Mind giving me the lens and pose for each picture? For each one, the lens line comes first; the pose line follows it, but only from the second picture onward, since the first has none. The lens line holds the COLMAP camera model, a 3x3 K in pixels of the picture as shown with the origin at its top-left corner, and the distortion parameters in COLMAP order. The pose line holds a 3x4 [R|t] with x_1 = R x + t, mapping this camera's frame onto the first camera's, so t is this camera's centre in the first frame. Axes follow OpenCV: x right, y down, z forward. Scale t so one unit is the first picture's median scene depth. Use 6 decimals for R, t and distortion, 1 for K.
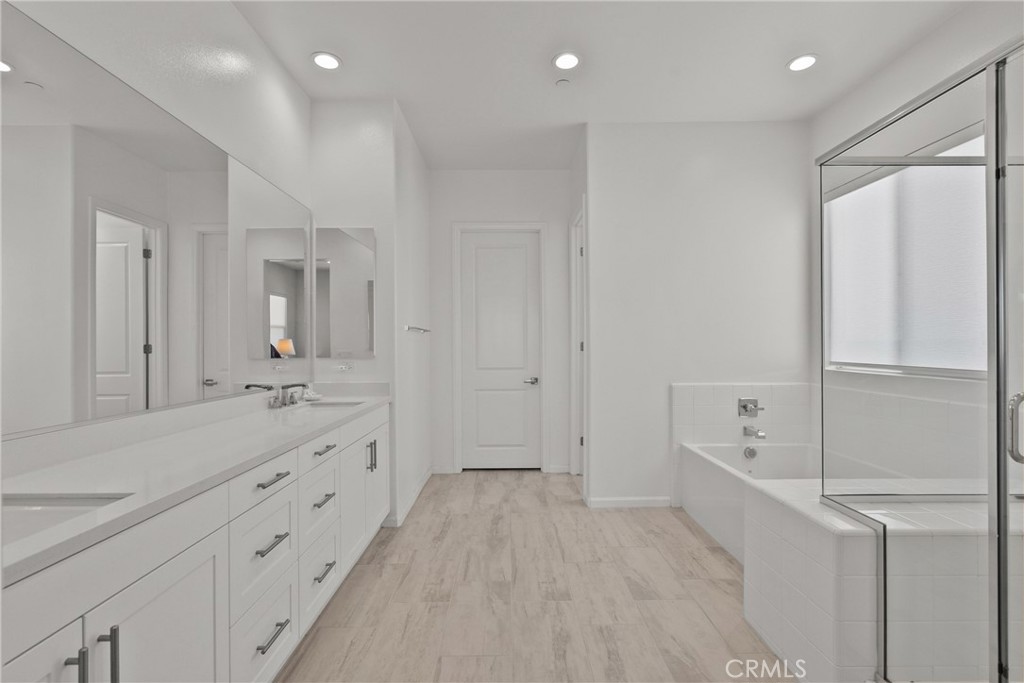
lens RADIAL K [[460.6, 0, 513.7], [0, 460.6, 342.9], [0, 0, 1]] dist [0.001325, -0.000613]
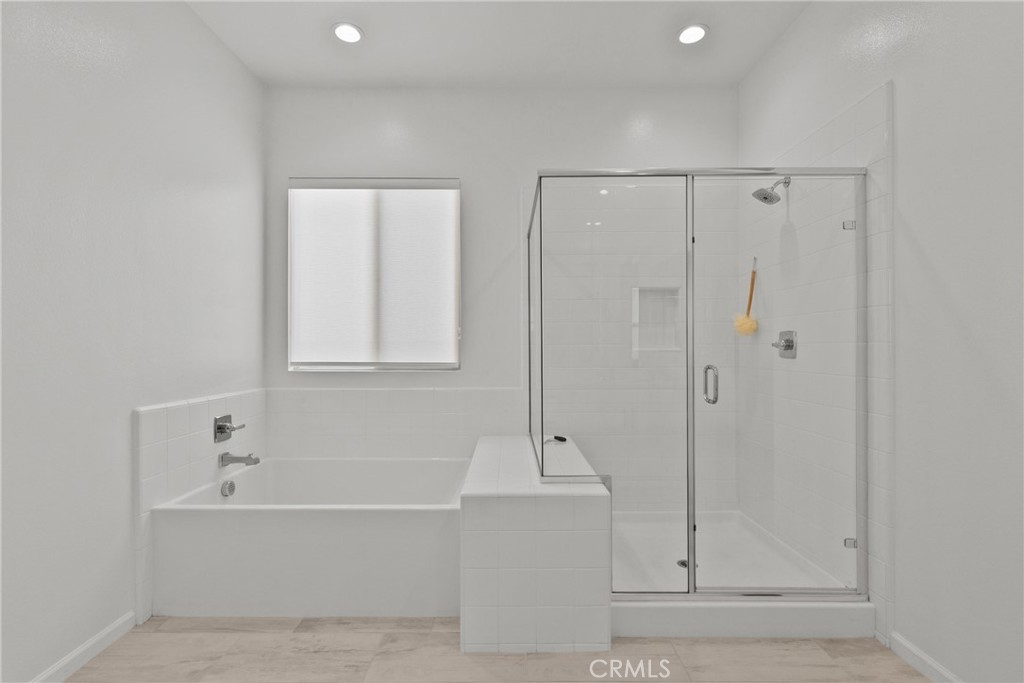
lens RADIAL K [[460.6, 0, 513.0], [0, 460.6, 344.8], [0, 0, 1]] dist [0.001325, -0.000613]
pose [[0.026588, 0.010626, 0.999590, -0.224266], [-0.000870, 0.999943, -0.010606, 0.015474], [-0.999646, -0.000587, 0.026596, 0.538162]]
